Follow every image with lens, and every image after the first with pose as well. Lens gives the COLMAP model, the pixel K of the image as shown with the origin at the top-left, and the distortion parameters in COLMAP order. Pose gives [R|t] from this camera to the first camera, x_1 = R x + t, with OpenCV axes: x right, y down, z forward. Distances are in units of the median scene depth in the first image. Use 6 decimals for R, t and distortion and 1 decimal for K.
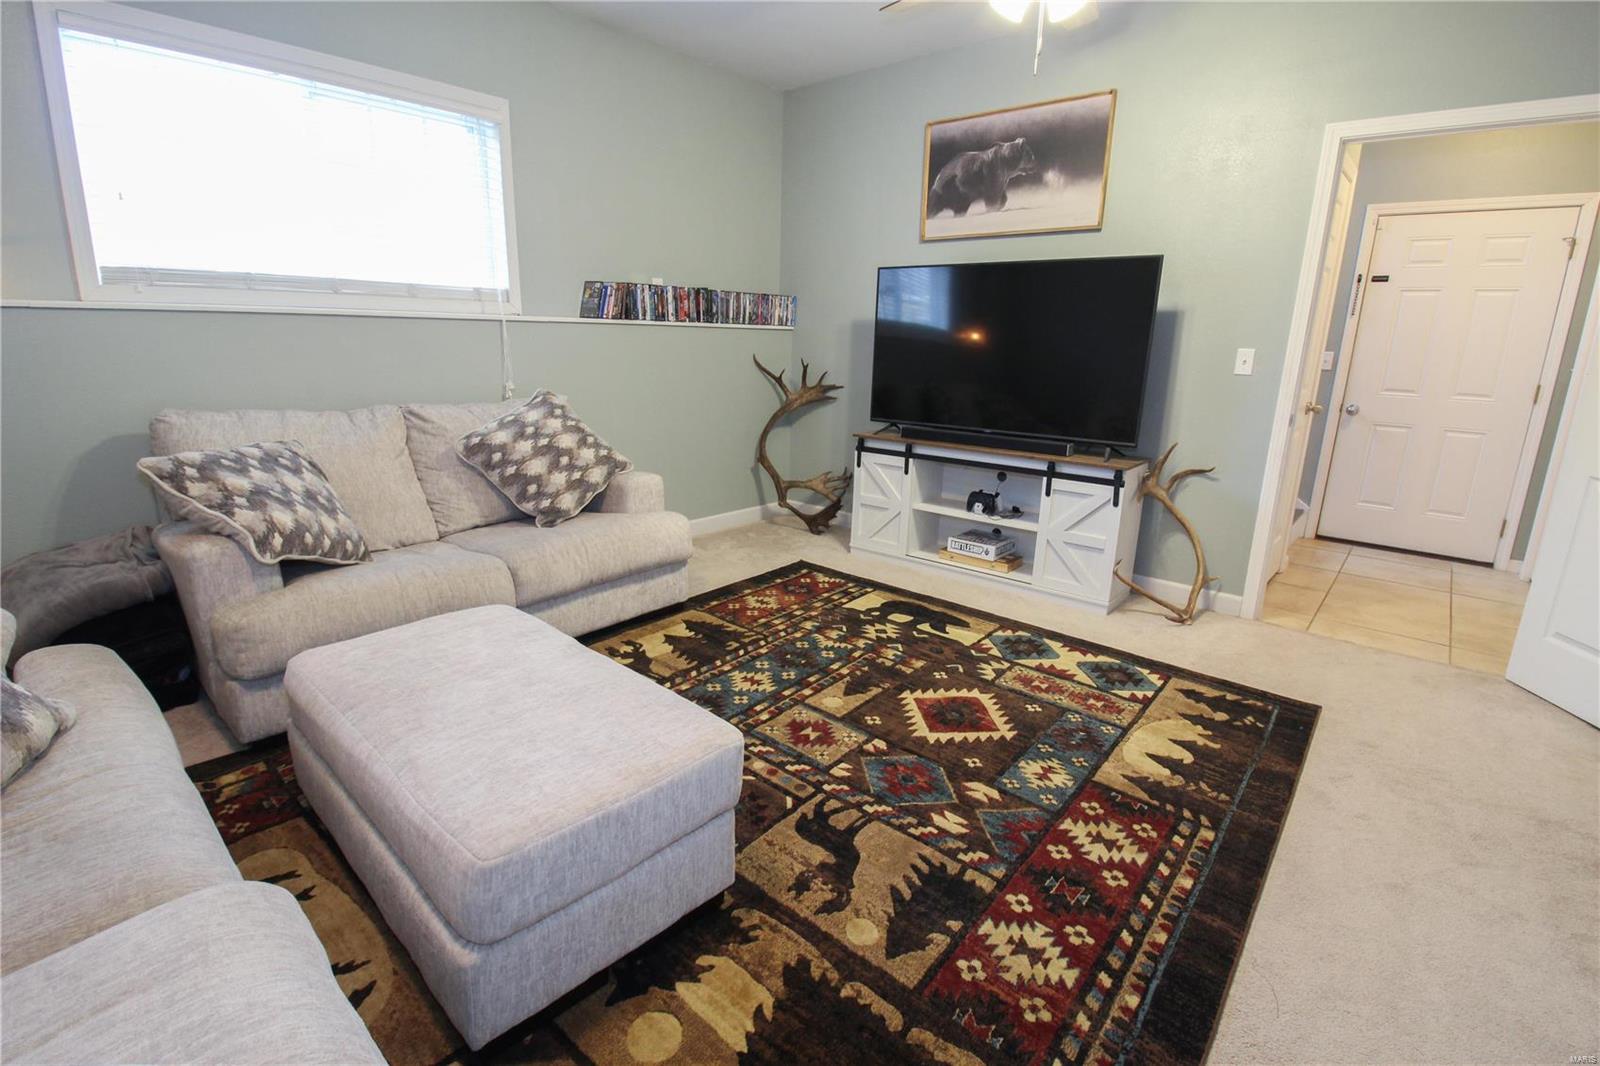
lens RADIAL K [[740.4, 0, 796.4], [0, 740.4, 525.8], [0, 0, 1]] dist [0.002486, -0.014354]
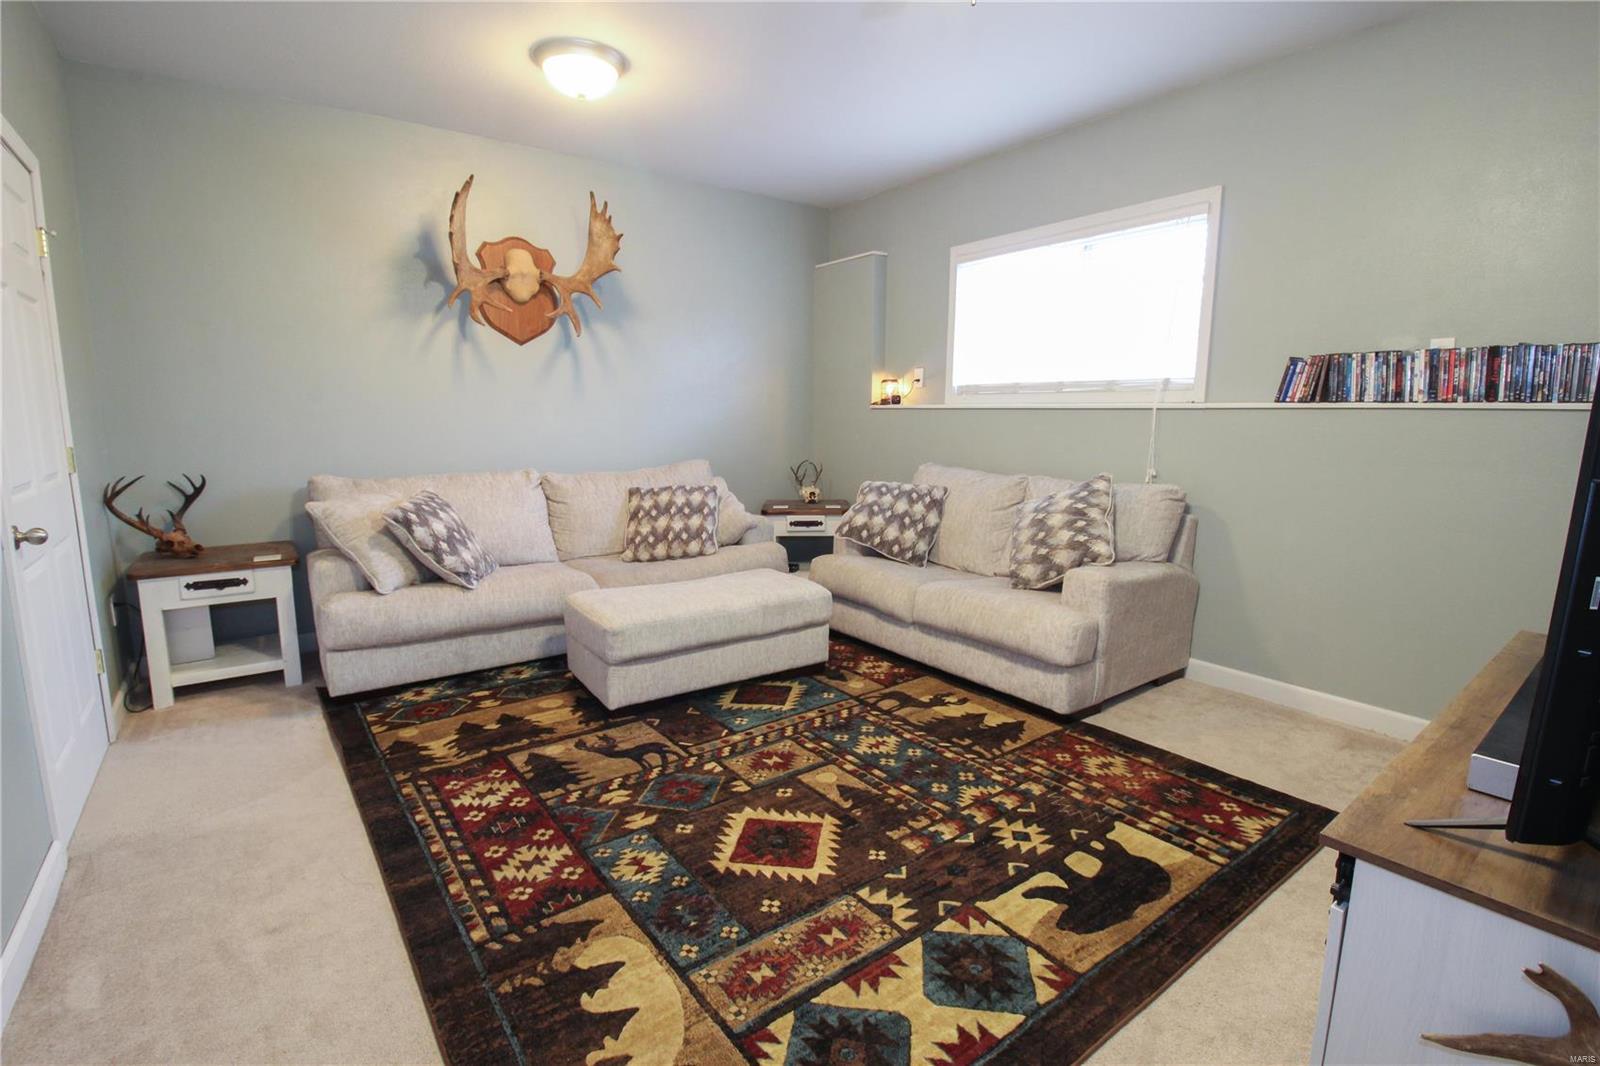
lens RADIAL K [[740.4, 0, 803.0], [0, 740.4, 530.2], [0, 0, 1]] dist [0.002486, -0.014354]
pose [[-0.213611, 0.129754, -0.968263, 0.937370], [-0.253330, 0.949879, 0.183178, -0.240683], [0.943501, 0.284419, -0.170034, 1.008363]]
